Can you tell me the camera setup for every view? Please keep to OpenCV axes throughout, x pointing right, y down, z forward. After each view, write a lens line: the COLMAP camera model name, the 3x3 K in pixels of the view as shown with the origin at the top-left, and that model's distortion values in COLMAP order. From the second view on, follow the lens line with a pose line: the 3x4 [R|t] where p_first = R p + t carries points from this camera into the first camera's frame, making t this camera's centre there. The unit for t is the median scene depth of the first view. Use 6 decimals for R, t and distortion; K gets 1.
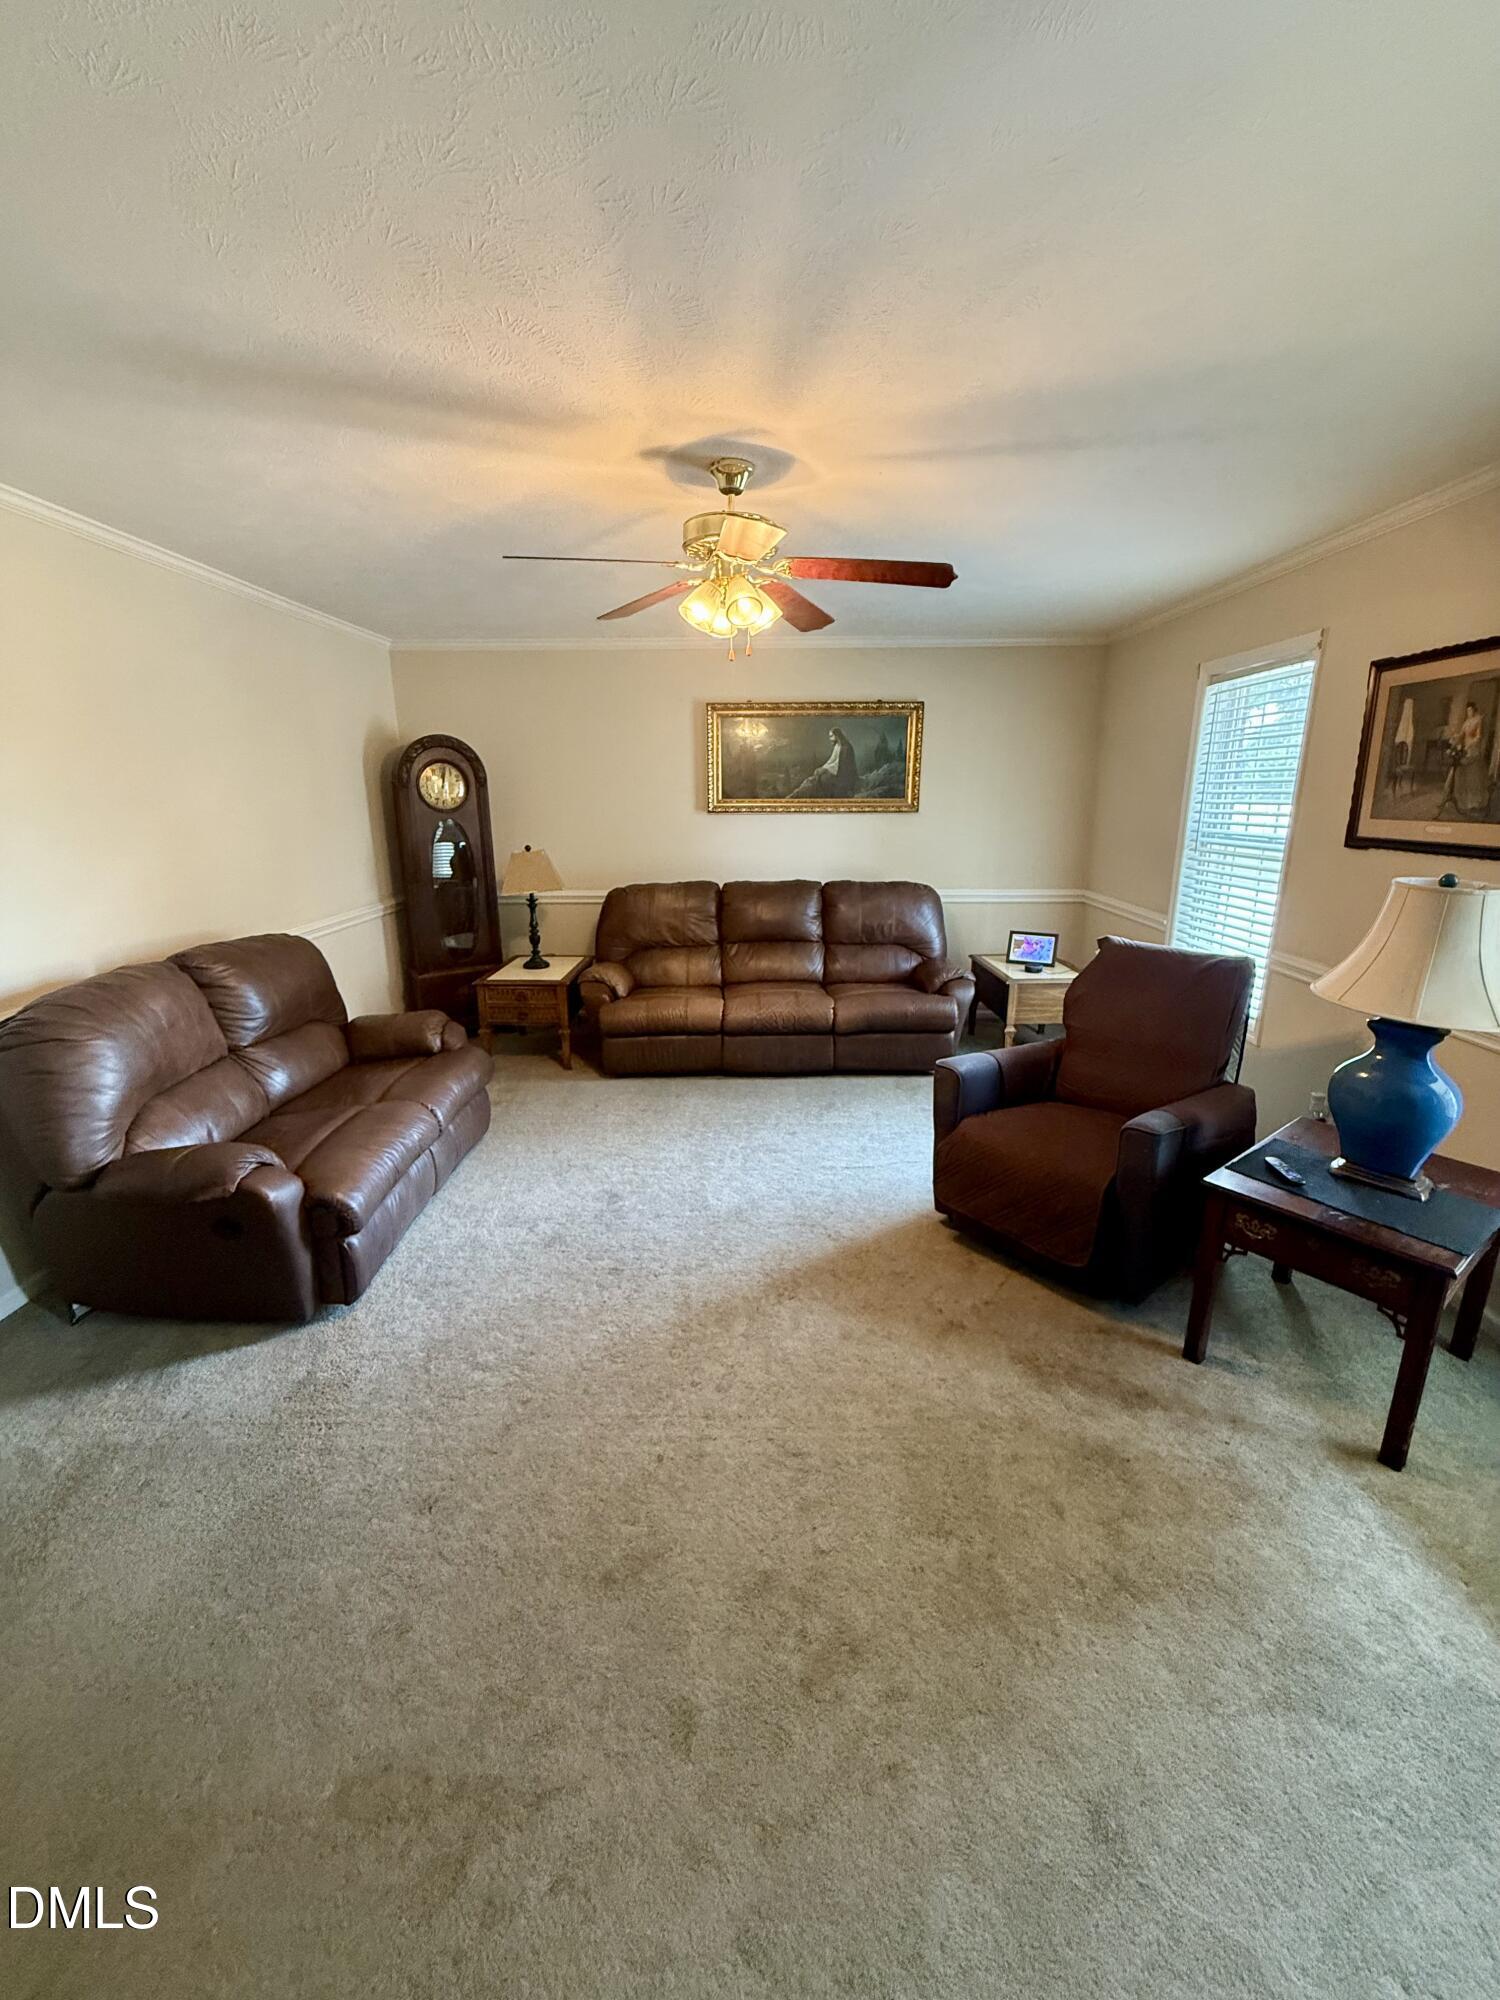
lens RADIAL K [[798.7, 0, 756.1], [0, 798.7, 993.2], [0, 0, 1]] dist [-0.000128, 0.000163]
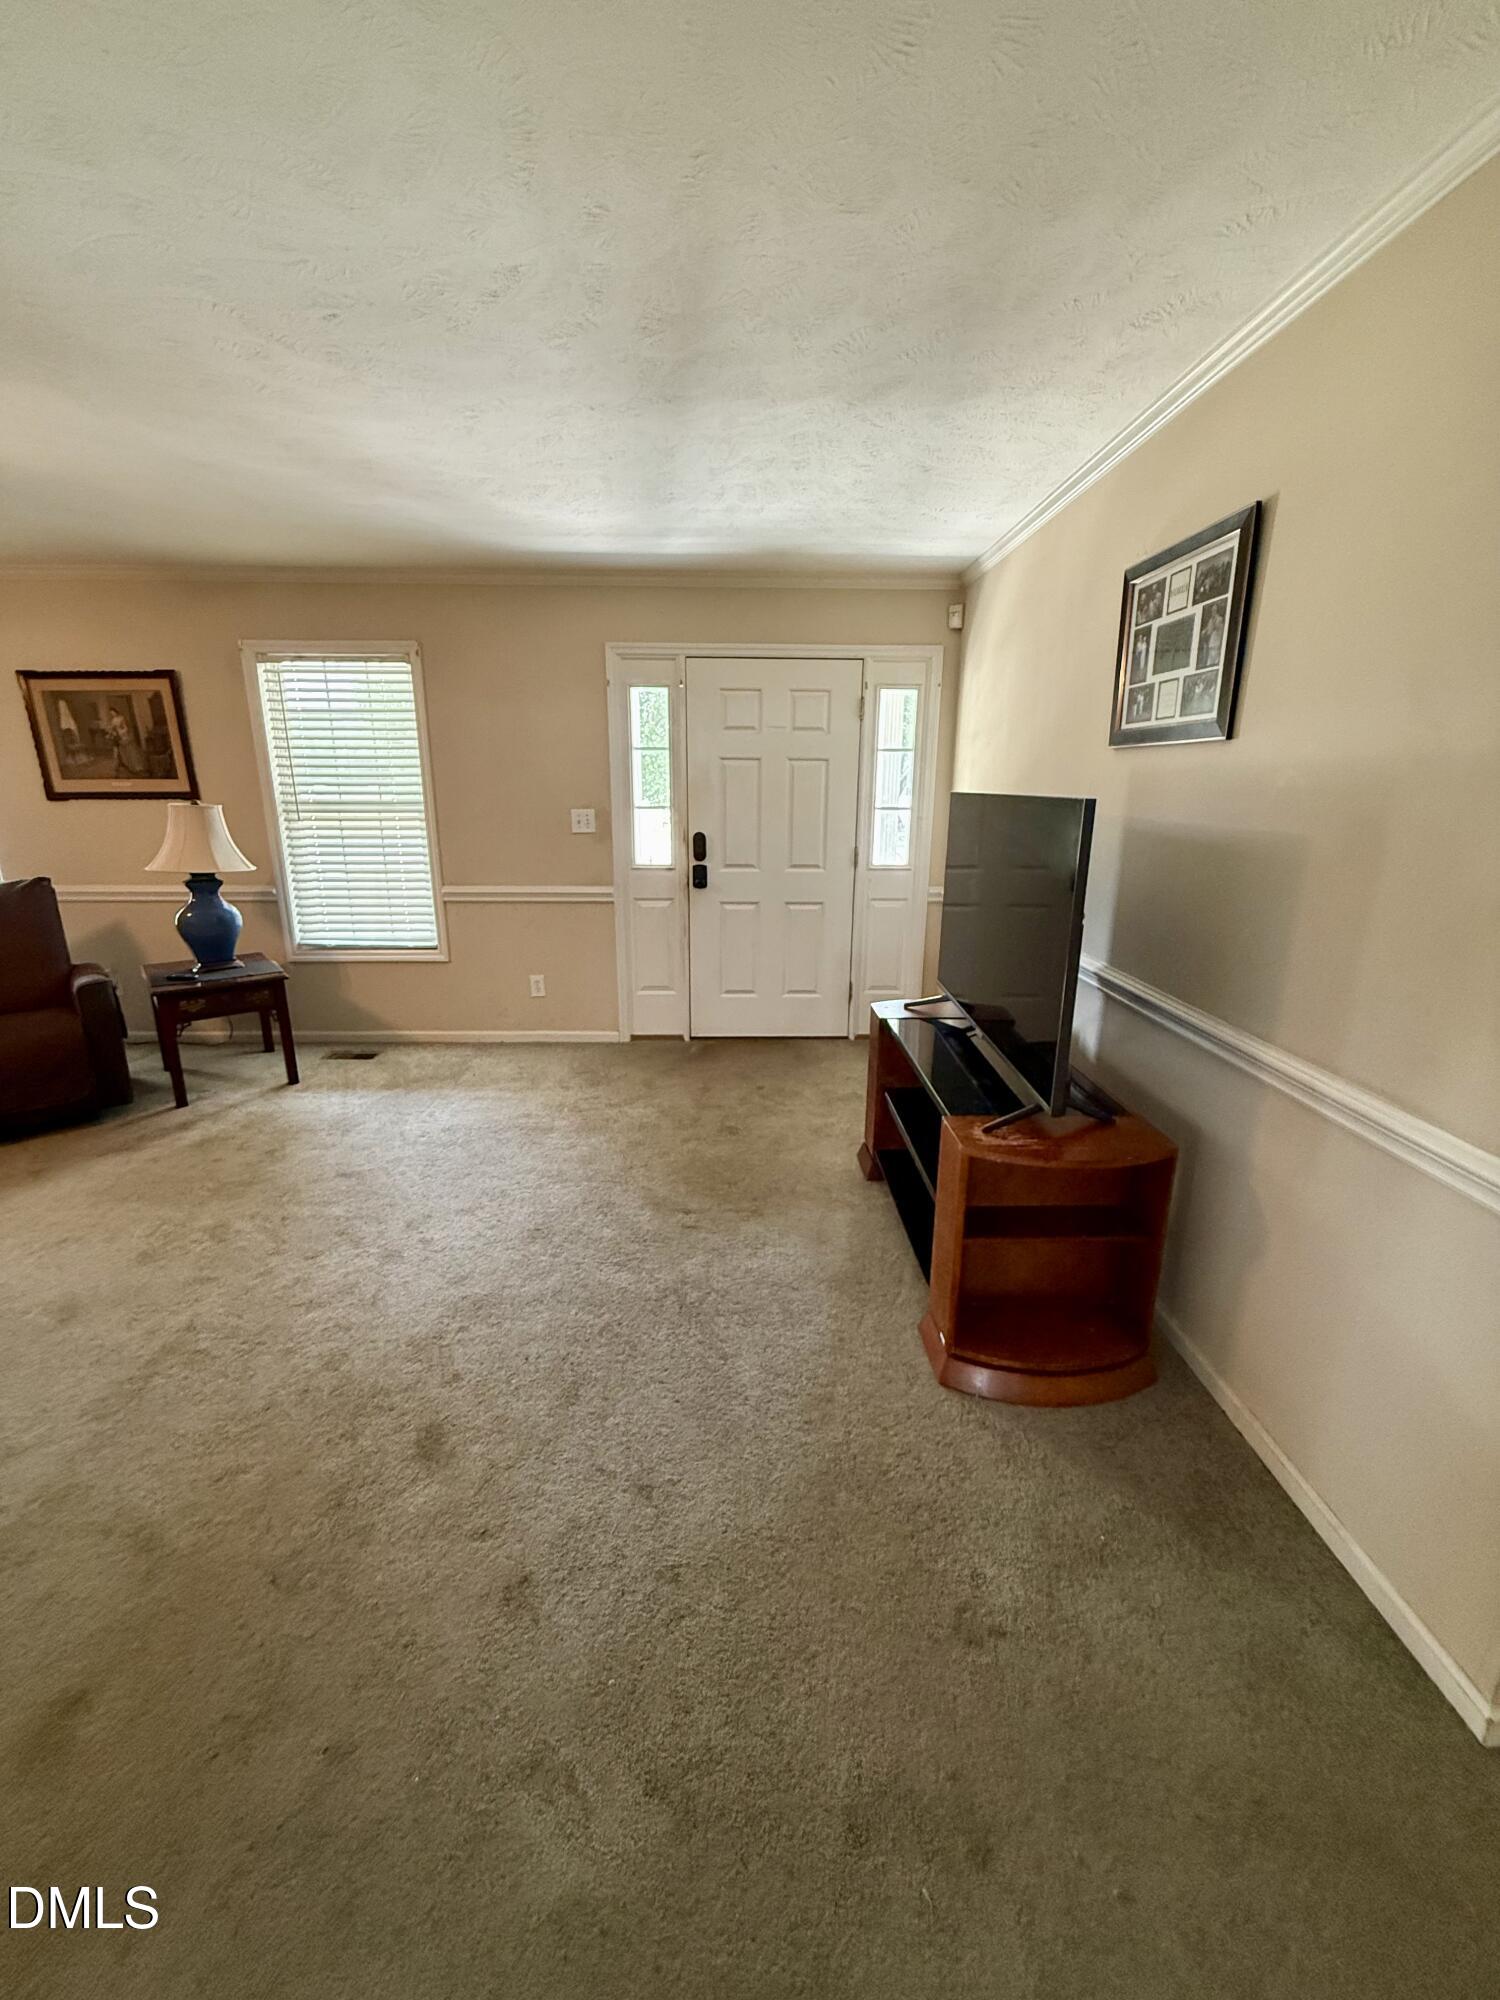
lens RADIAL K [[798.7, 0, 749.0], [0, 798.7, 990.9], [0, 0, 1]] dist [-0.000128, 0.000163]
pose [[-0.039847, -0.250703, 0.967244, -0.846018], [0.248276, 0.935170, 0.252618, 0.093991], [-0.967869, 0.250210, 0.024979, -0.181274]]
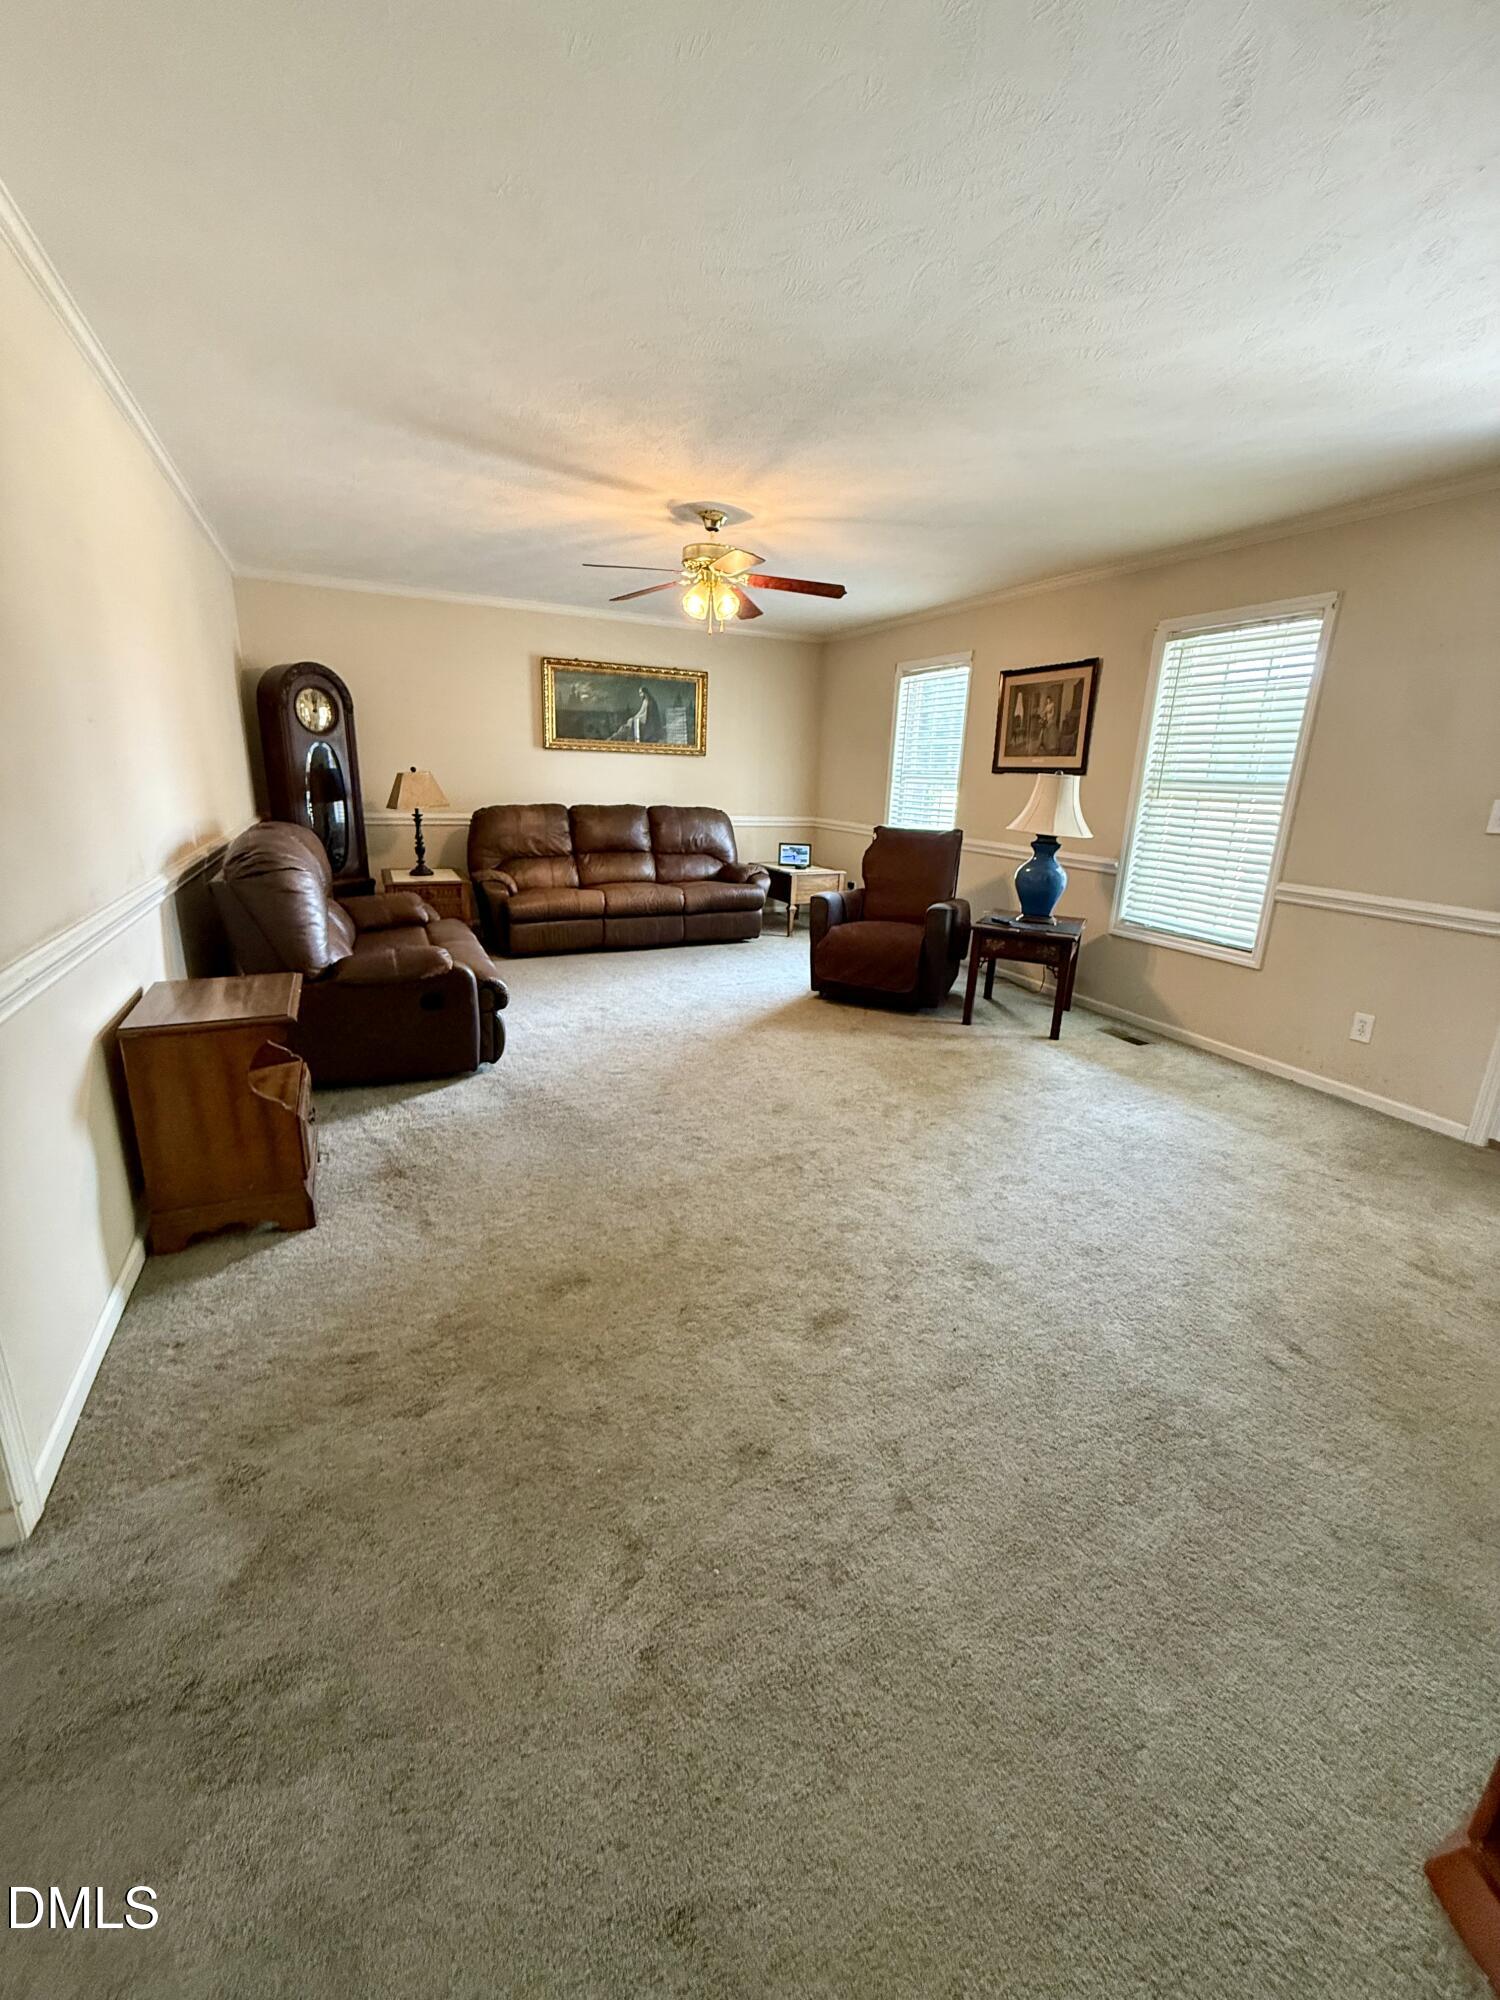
lens RADIAL K [[798.7, 0, 755.2], [0, 798.7, 995.4], [0, 0, 1]] dist [-0.000128, 0.000163]
pose [[0.894755, -0.086338, 0.438131, -0.638689], [0.073469, 0.996223, 0.046278, 0.215008], [-0.440472, -0.009218, 0.897719, -0.438462]]
